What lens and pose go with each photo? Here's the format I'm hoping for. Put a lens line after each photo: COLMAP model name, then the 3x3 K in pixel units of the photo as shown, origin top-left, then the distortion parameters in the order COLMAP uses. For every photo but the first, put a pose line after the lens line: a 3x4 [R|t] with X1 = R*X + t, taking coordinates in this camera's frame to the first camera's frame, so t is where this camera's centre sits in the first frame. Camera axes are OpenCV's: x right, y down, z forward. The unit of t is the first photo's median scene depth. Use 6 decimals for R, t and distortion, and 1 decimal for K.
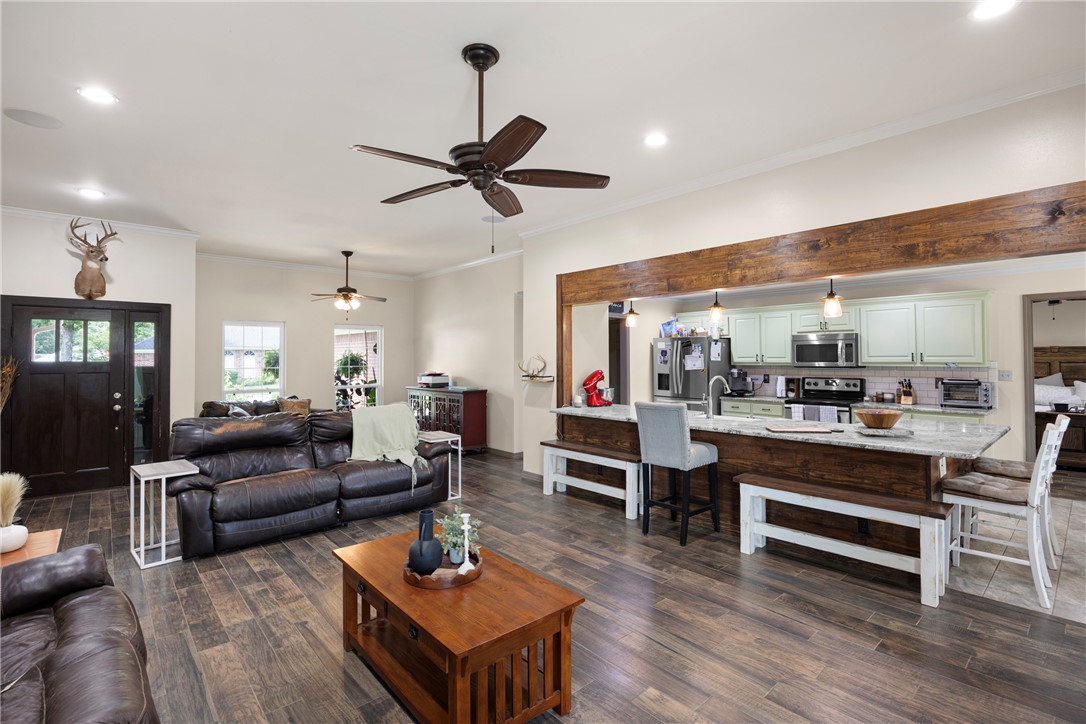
lens RADIAL K [[502.8, 0, 551.8], [0, 502.8, 349.0], [0, 0, 1]] dist [-0.011793, -0.000192]
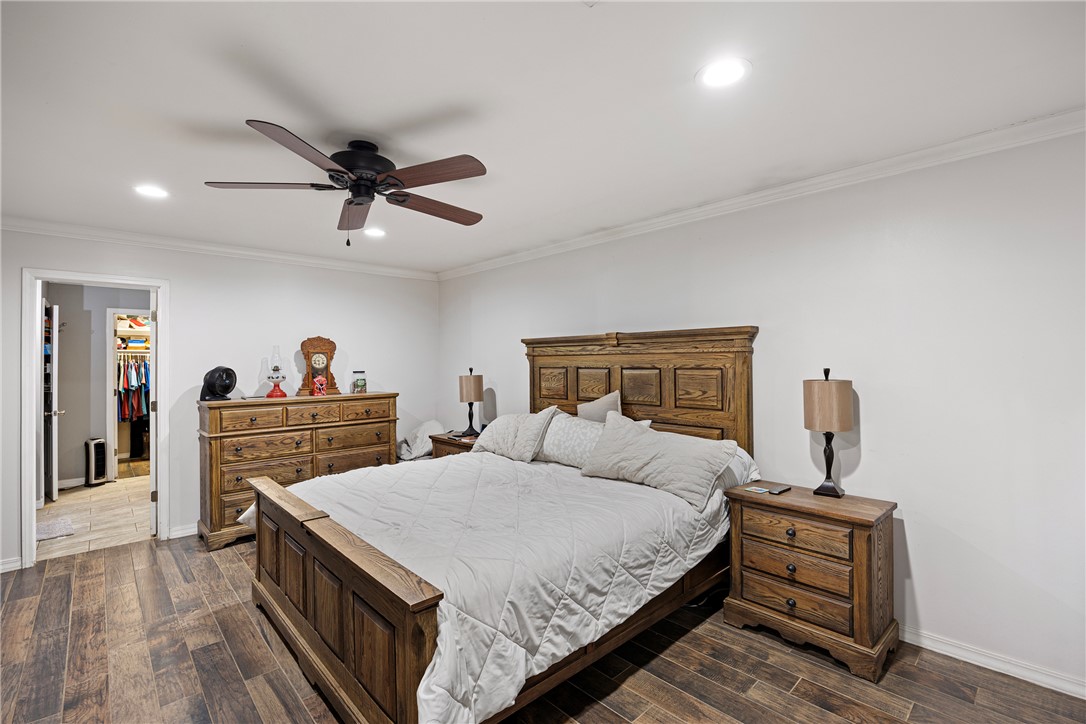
lens RADIAL K [[482.9, 0, 552.7], [0, 482.9, 357.6], [0, 0, 1]] dist [-0.016553, -0.000436]
pose [[0.999650, -0.002396, 0.026332, 1.297048], [0.002099, 0.999934, 0.011318, 0.015762], [-0.026357, -0.011259, 0.999589, 0.751243]]
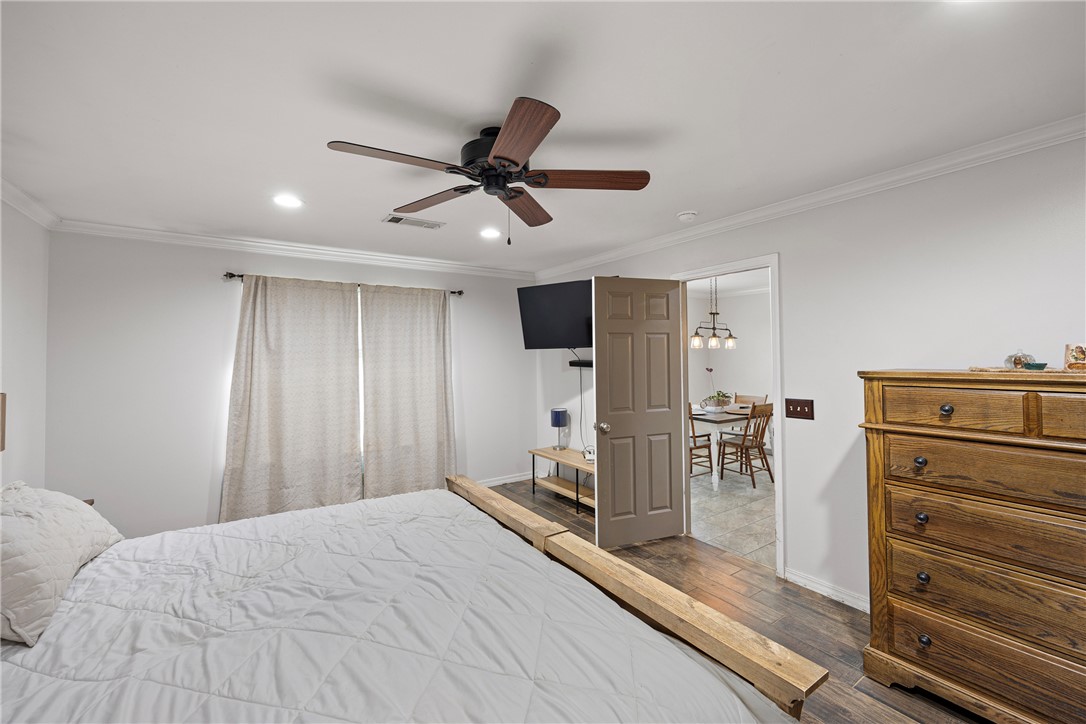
lens RADIAL K [[446.8, 0, 544.8], [0, 446.8, 347.9], [0, 0, 1]] dist [-0.000940, -0.000014]
pose [[-0.990320, 0.016277, 0.137843, 1.074579], [0.011651, 0.999344, -0.034300, 0.022401], [-0.138311, -0.032362, -0.989860, 1.462592]]
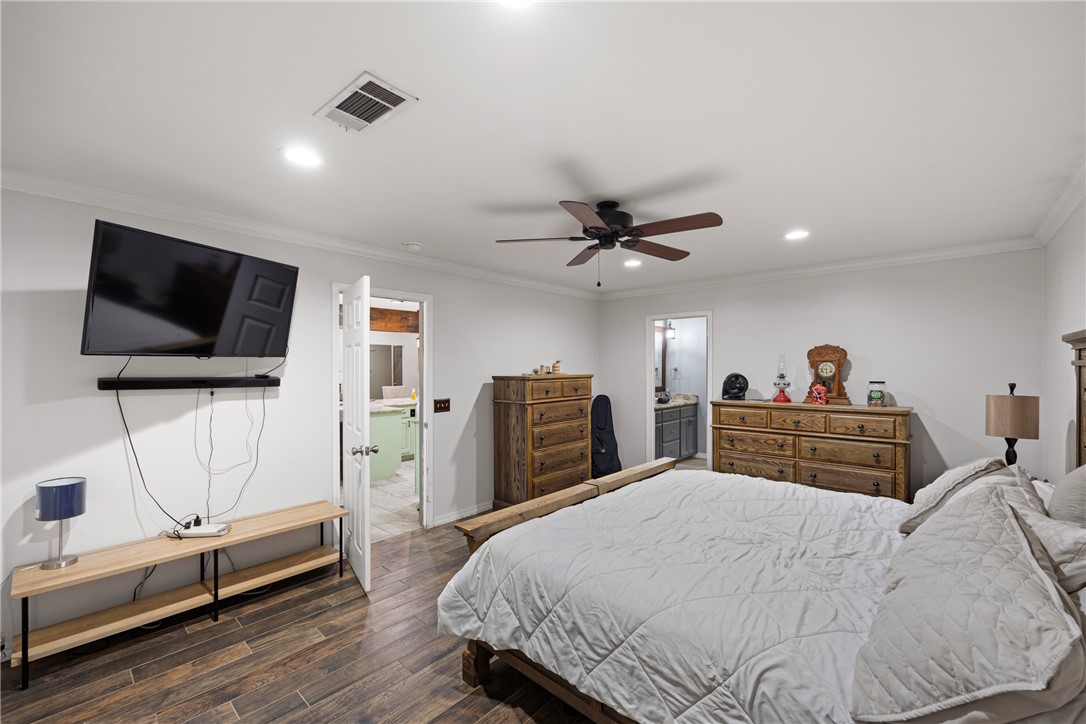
lens RADIAL K [[442.7, 0, 549.2], [0, 442.7, 369.8], [0, 0, 1]] dist [-0.001154, -0.000093]
pose [[0.109626, 0.013504, -0.993881, 1.599055], [0.019450, 0.999687, 0.015728, 0.010051], [0.993783, -0.021055, 0.109329, 1.029739]]
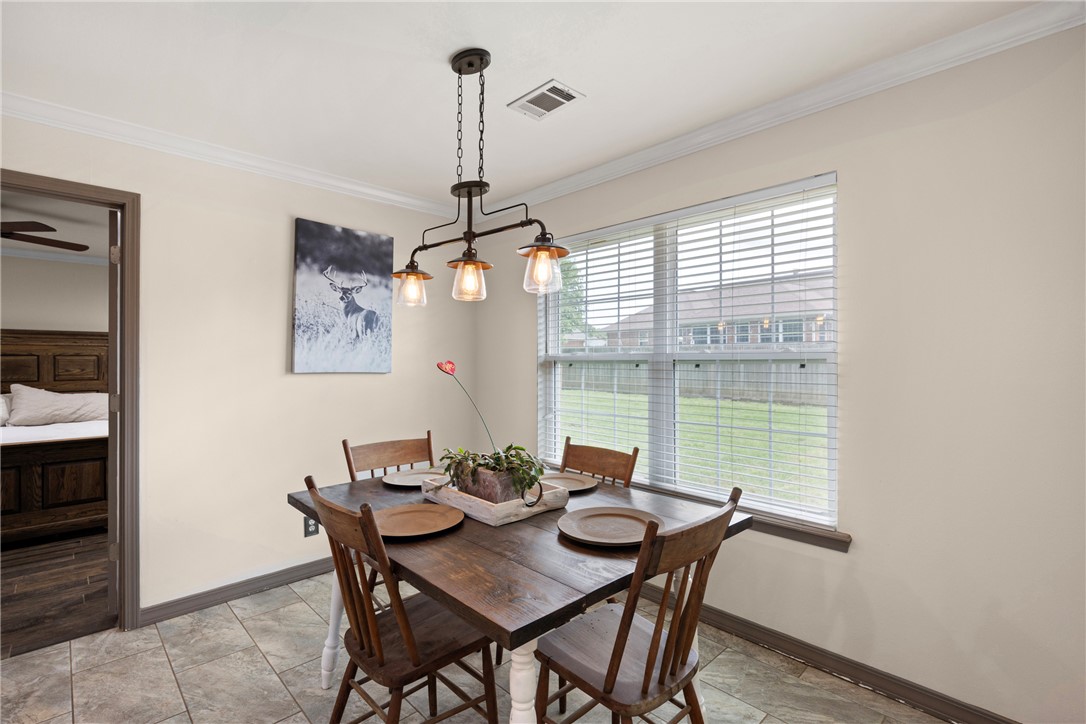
lens RADIAL K [[497.8, 0, 551.1], [0, 497.8, 362.4], [0, 0, 1]] dist [-0.011995, 0.000446]
pose [[-0.046170, 0.004690, 0.998923, 0.534491], [-0.017780, 0.999827, -0.005516, 0.036608], [-0.998775, -0.018016, -0.046078, 0.463494]]
